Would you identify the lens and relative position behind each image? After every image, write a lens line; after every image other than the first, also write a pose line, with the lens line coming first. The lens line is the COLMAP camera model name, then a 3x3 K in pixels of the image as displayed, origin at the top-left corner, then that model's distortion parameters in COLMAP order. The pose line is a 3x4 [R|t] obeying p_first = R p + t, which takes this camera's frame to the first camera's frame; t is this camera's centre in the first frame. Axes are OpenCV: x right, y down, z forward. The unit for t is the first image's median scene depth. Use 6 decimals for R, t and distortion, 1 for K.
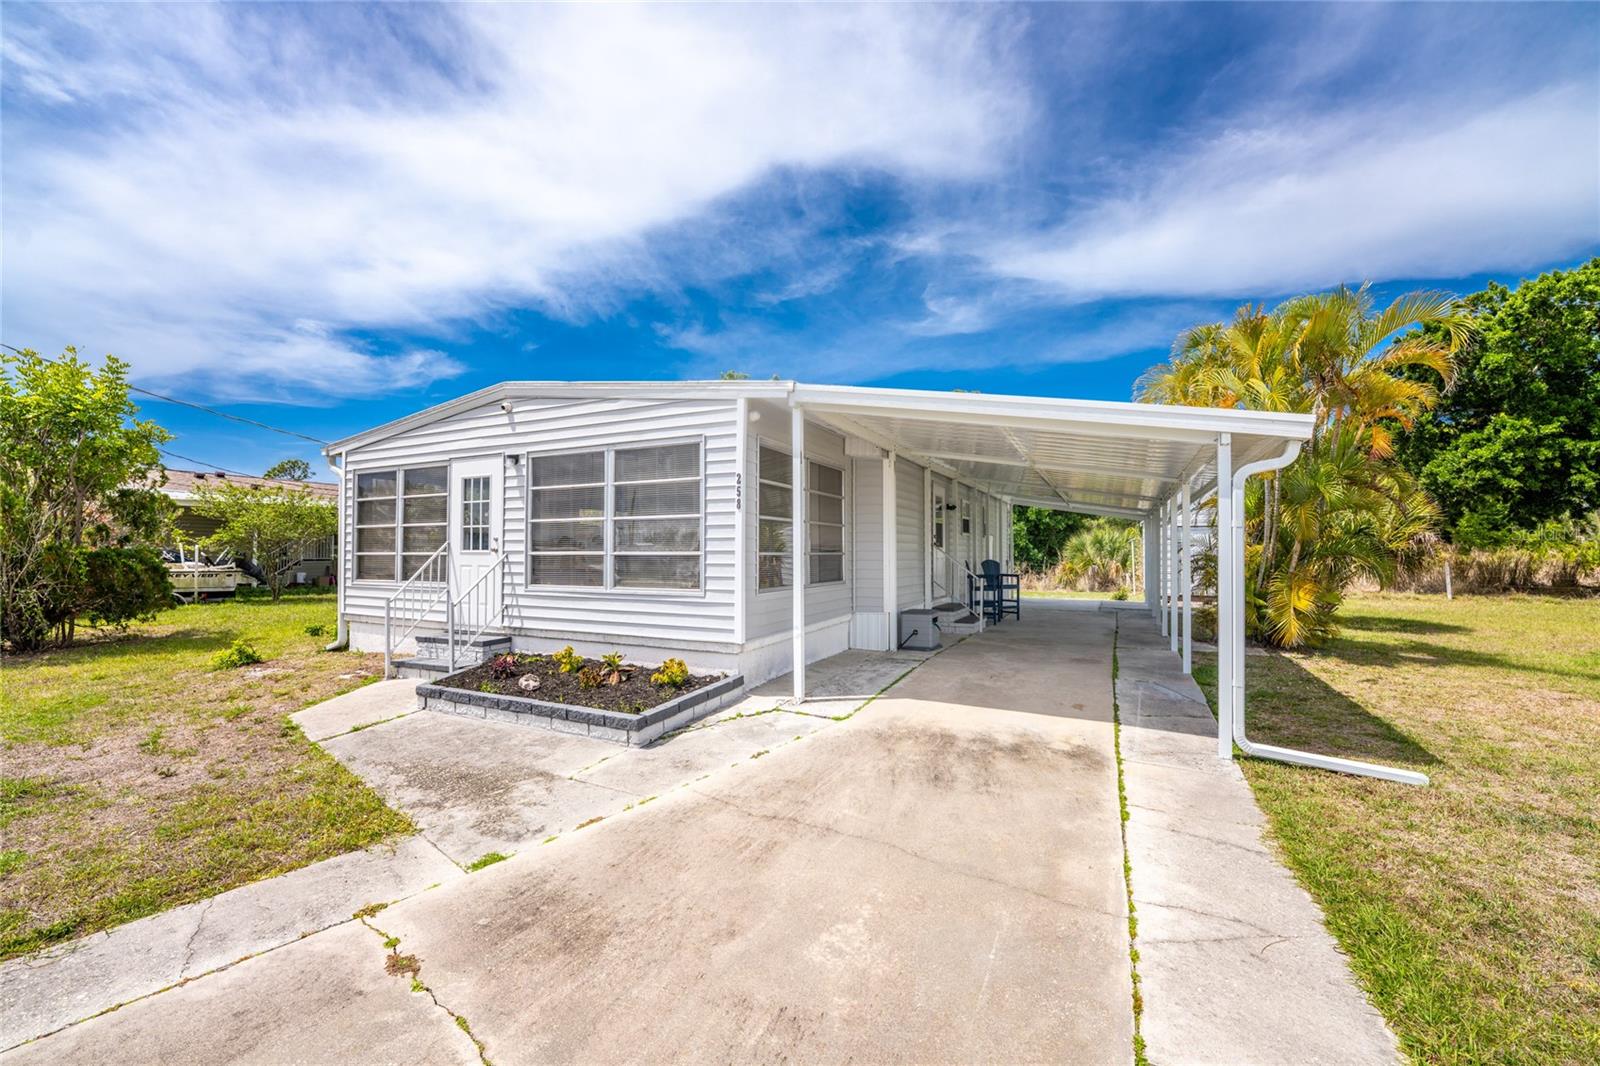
lens RADIAL K [[650.6, 0, 818.5], [0, 650.6, 535.6], [0, 0, 1]] dist [-0.039546, -0.000201]
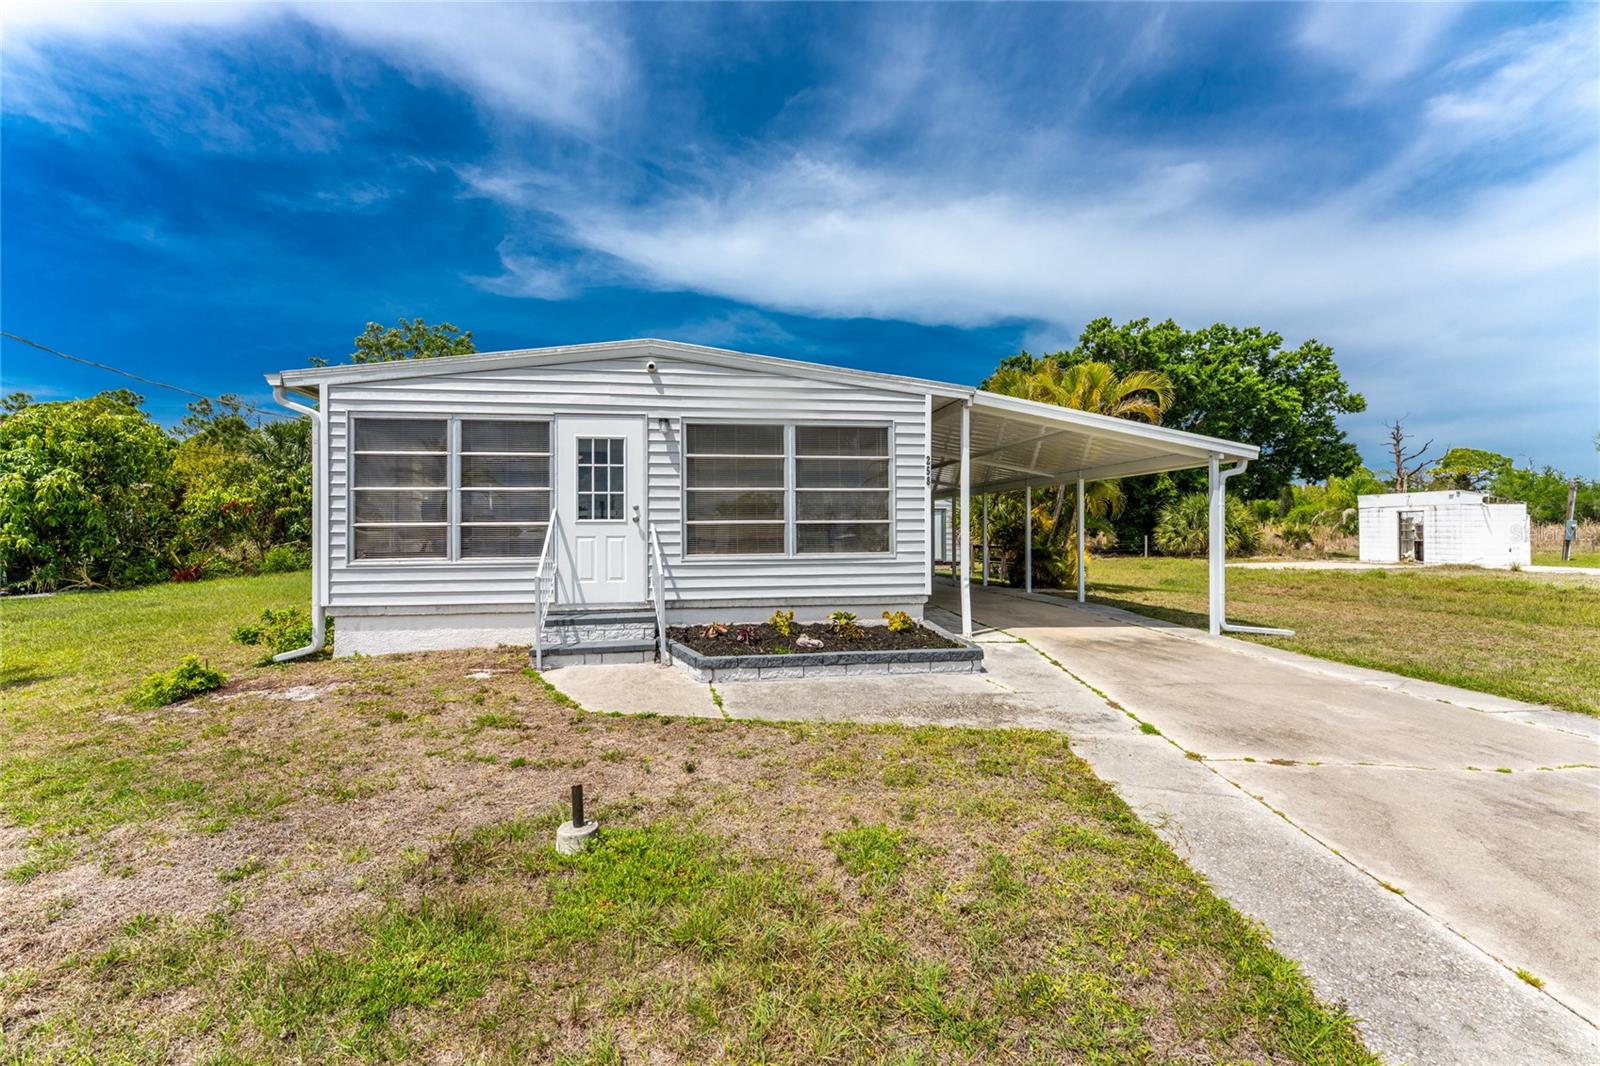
lens RADIAL K [[654.2, 0, 792.5], [0, 654.2, 536.7], [0, 0, 1]] dist [0.001637, 0.000340]
pose [[0.835018, -0.008499, 0.550157, -0.842294], [-0.009361, 0.999517, 0.029648, 0.017608], [-0.550143, -0.029907, 0.834535, 0.092668]]
